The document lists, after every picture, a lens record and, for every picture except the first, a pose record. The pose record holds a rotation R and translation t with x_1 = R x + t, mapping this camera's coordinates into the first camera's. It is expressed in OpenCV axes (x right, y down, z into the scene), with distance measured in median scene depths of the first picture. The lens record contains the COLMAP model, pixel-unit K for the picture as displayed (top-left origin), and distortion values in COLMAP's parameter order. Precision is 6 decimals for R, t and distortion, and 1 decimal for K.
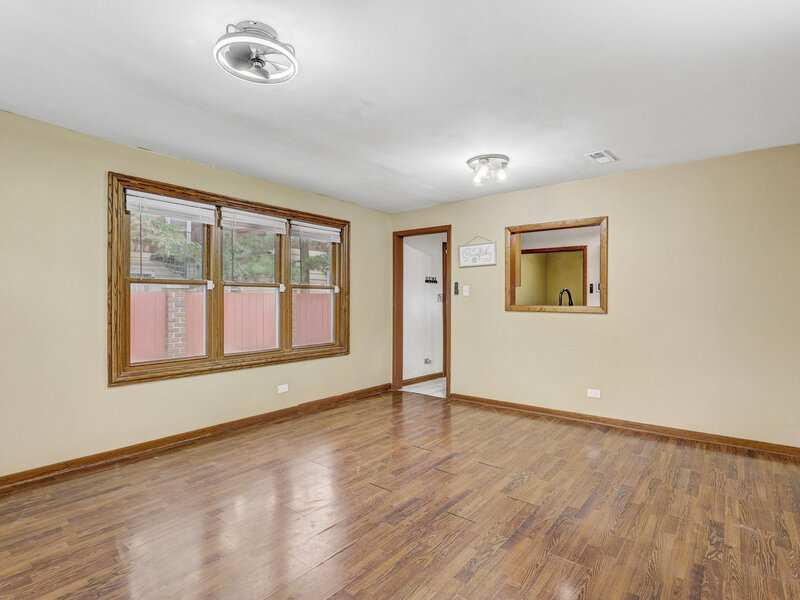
lens RADIAL K [[407.7, 0, 395.5], [0, 407.7, 298.5], [0, 0, 1]] dist [-0.000800, -0.000353]
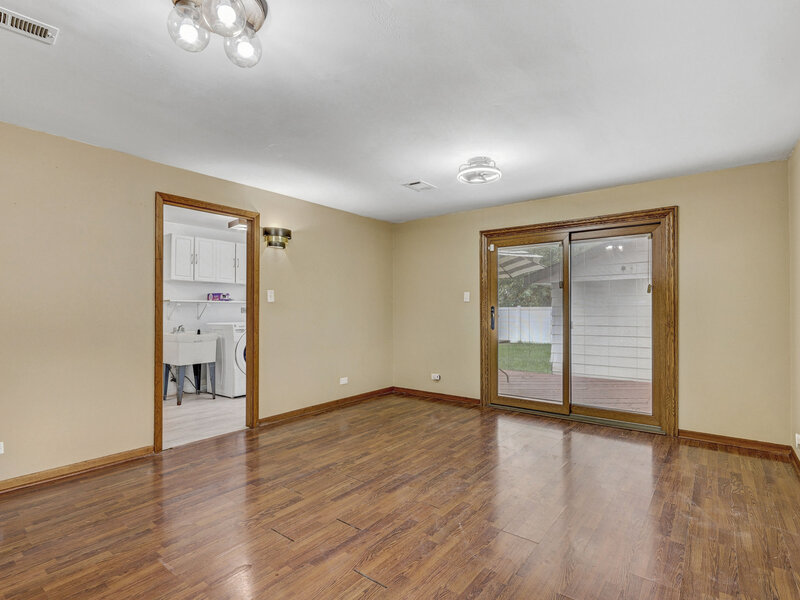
lens RADIAL K [[407.7, 0, 395.5], [0, 407.7, 298.5], [0, 0, 1]] dist [-0.000800, -0.000353]
pose [[-0.999672, -0.002793, -0.025461, 0.061695], [-0.002115, 0.999643, -0.026620, 0.011672], [0.025527, -0.026557, -0.999321, 2.087355]]
